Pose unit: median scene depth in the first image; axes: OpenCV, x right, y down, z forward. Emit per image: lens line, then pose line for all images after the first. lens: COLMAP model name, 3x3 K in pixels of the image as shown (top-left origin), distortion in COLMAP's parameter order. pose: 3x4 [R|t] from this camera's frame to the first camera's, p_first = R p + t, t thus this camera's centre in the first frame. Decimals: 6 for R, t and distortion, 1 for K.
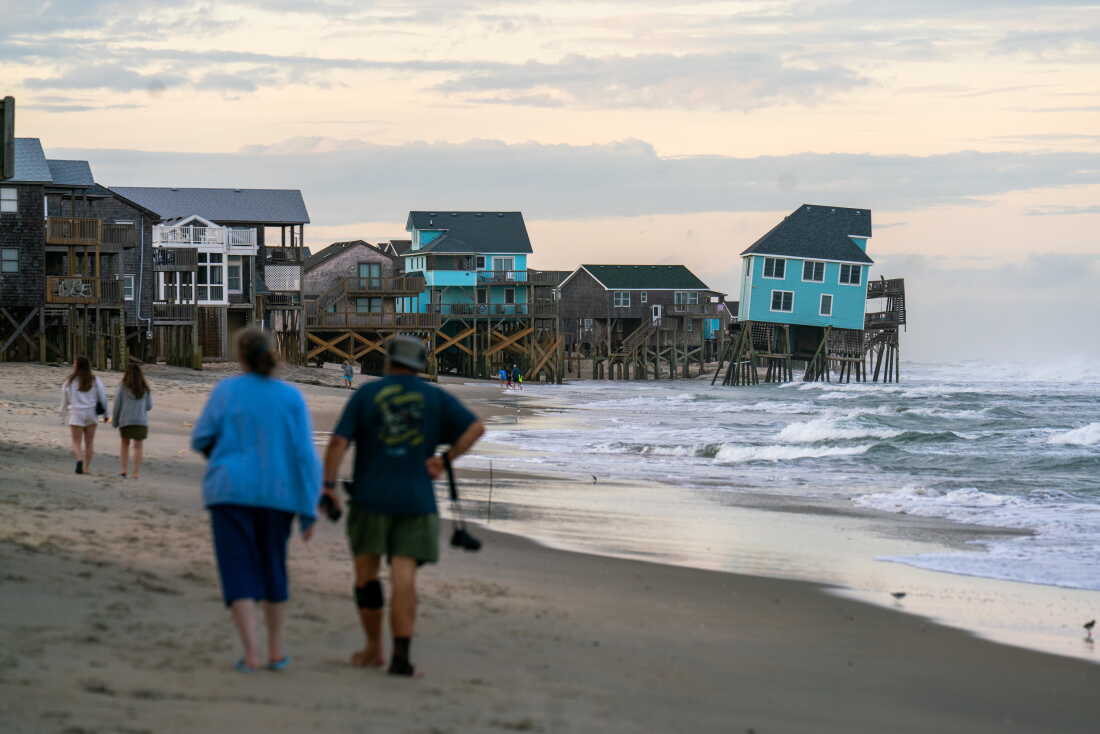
lens RADIAL K [[6333.6, 0, 550.0], [0, 6333.6, 367.0], [0, 0, 1]] dist [0.159405, 3.180182]
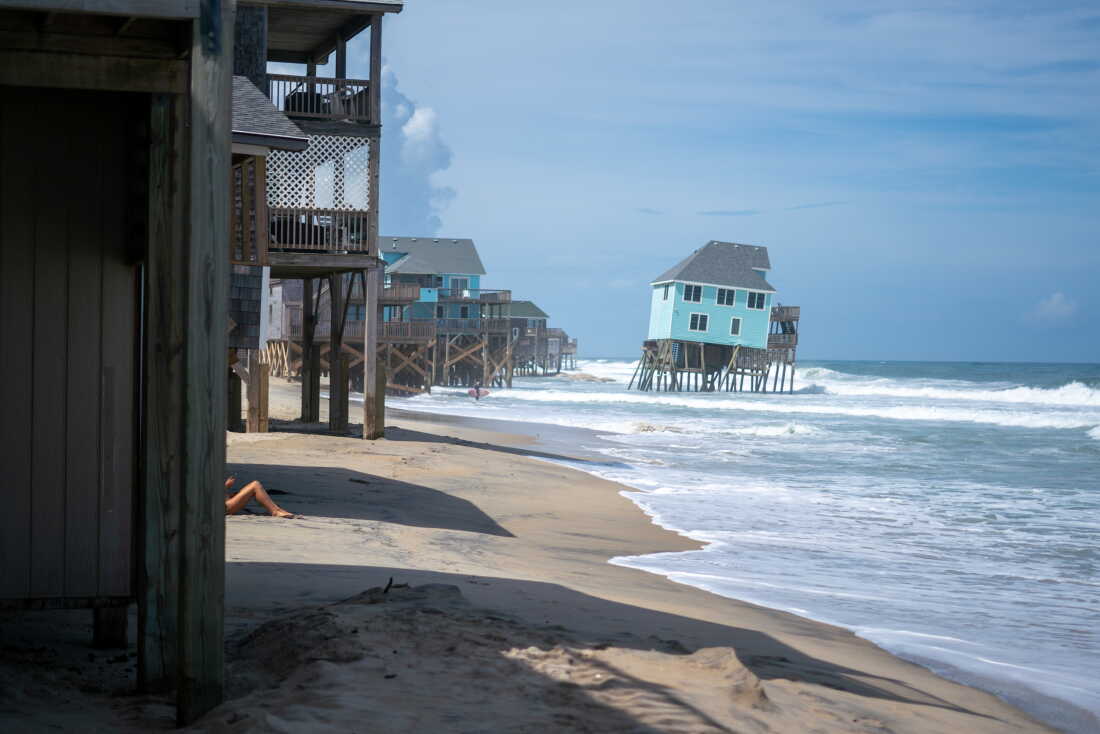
lens RADIAL K [[1593.4, 0, 550.0], [0, 1593.4, 367.0], [0, 0, 1]] dist [-0.021461, -0.016791]
pose [[0.988415, 0.017919, 0.150717, -0.033448], [-0.018927, 0.999807, 0.005257, -0.003346], [-0.150594, -0.008049, 0.988563, 0.718169]]
